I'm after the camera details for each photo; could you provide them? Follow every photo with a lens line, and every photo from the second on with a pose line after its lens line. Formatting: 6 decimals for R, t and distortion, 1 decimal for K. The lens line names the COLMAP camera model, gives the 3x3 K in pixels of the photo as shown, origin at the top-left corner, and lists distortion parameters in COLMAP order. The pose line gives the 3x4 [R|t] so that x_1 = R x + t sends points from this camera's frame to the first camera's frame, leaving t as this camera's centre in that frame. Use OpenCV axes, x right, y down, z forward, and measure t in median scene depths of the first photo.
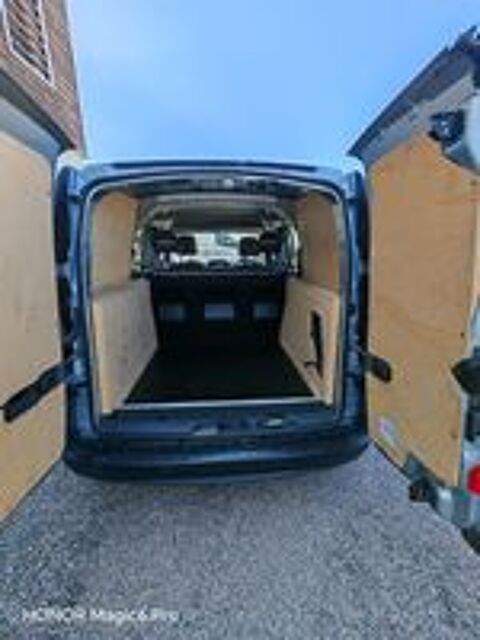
lens RADIAL K [[292.8, 0, 240.0], [0, 292.8, 320.0], [0, 0, 1]] dist [-0.003906, -0.000200]
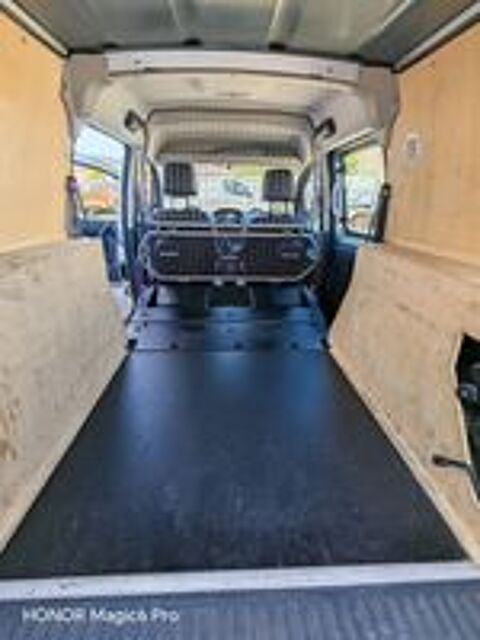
lens RADIAL K [[292.8, 0, 240.0], [0, 292.8, 320.0], [0, 0, 1]] dist [-0.003906, -0.000200]
pose [[0.999135, 0.036798, -0.019378, -0.035992], [-0.033349, 0.987296, 0.155352, -0.067647], [0.024848, -0.154571, 0.987669, 0.371284]]
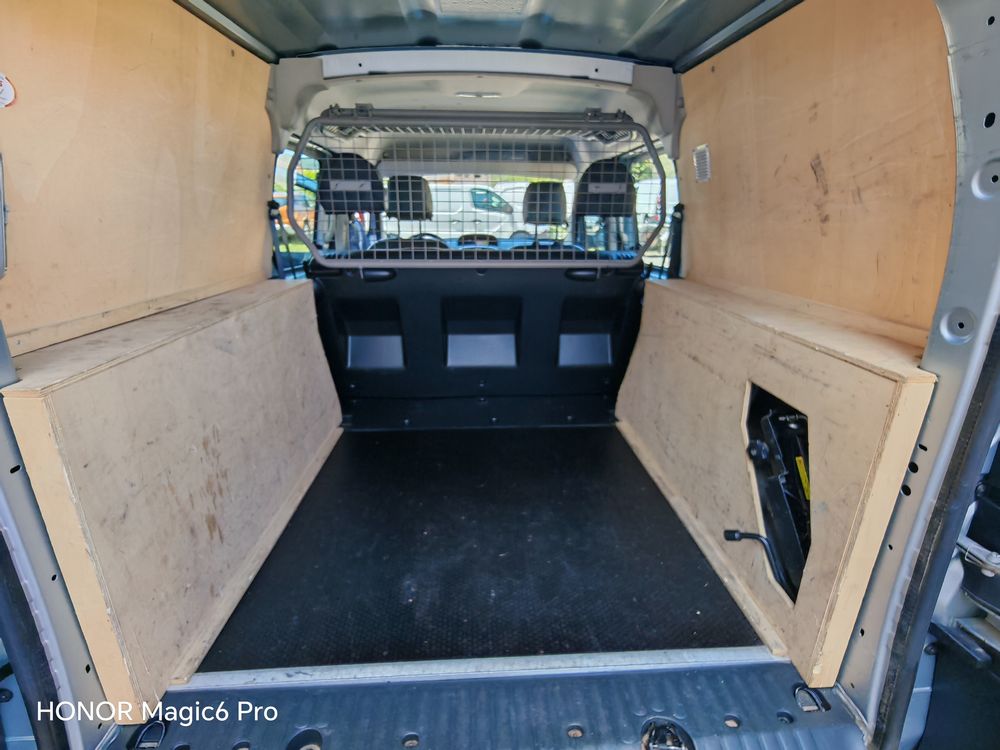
lens RADIAL K [[457.5, 0, 500.0], [0, 457.5, 375.0], [0, 0, 1]] dist [-0.003906, -0.000200]
pose [[0.999676, 0.017172, -0.018765, -0.029044], [-0.015259, 0.995096, 0.097734, -0.060609], [0.020352, -0.097416, 0.995036, 0.305227]]
